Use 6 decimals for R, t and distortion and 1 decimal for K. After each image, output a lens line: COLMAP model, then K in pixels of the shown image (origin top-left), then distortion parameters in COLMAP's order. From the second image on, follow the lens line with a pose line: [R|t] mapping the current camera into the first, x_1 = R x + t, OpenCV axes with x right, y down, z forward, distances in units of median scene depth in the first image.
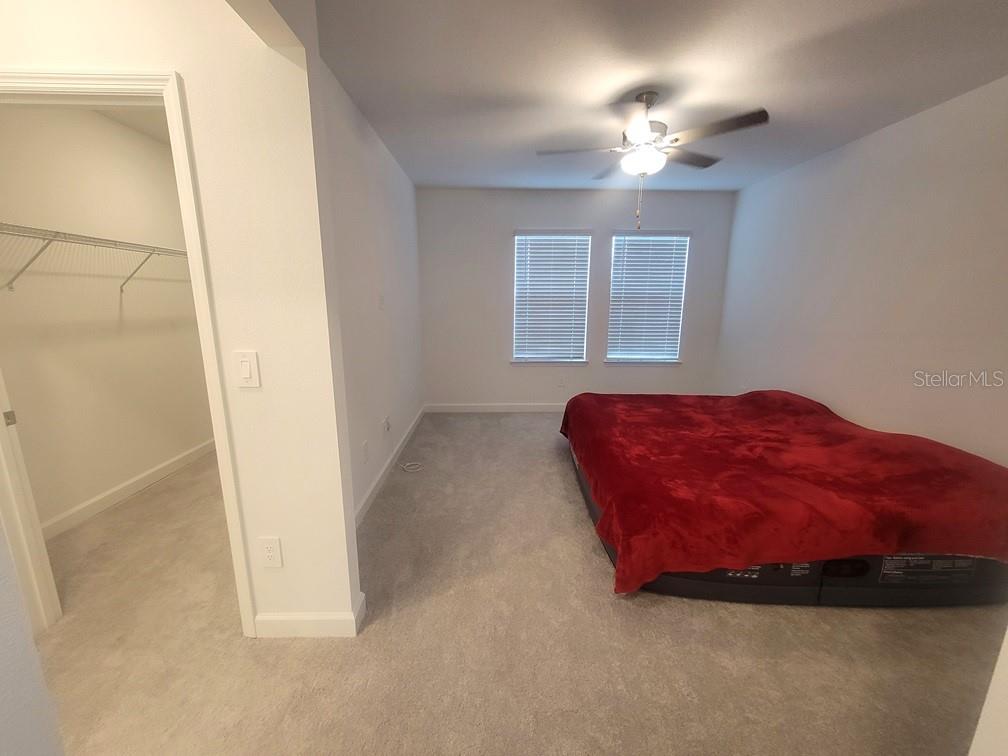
lens RADIAL K [[412.9, 0, 510.2], [0, 412.9, 378.0], [0, 0, 1]] dist [0.004162, -0.001252]
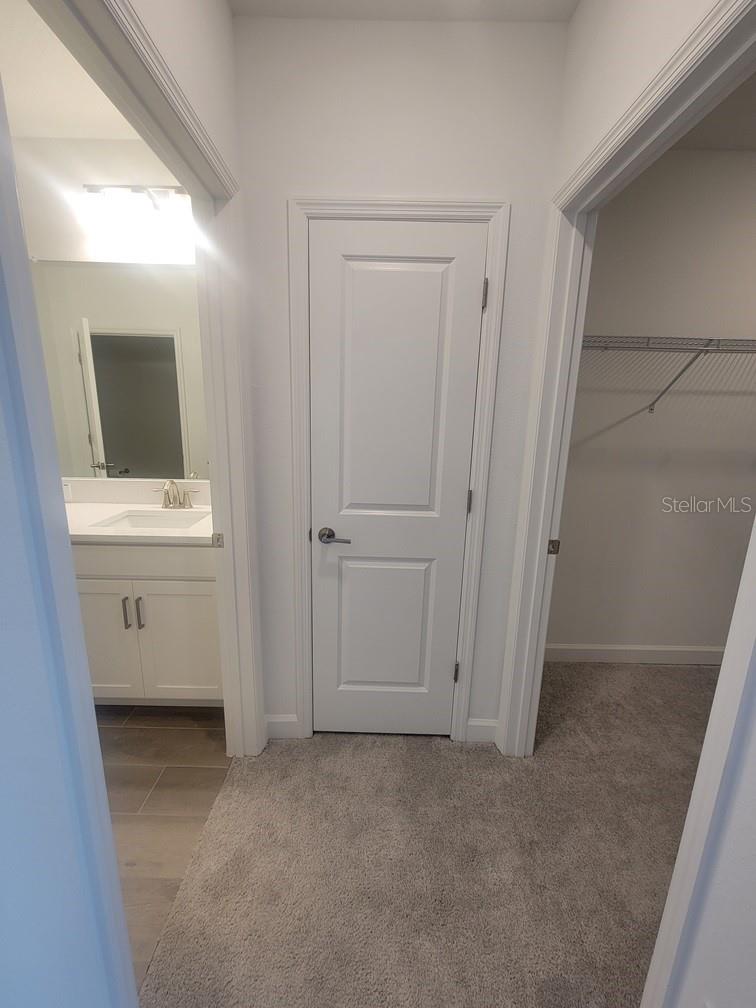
lens RADIAL K [[412.9, 0, 376.9], [0, 412.9, 499.0], [0, 0, 1]] dist [0.004162, -0.001252]
pose [[-0.036192, 0.212998, -0.976382, -0.171641], [-0.209945, 0.953598, 0.215810, -0.074559], [0.977043, 0.212797, 0.010205, 0.335373]]
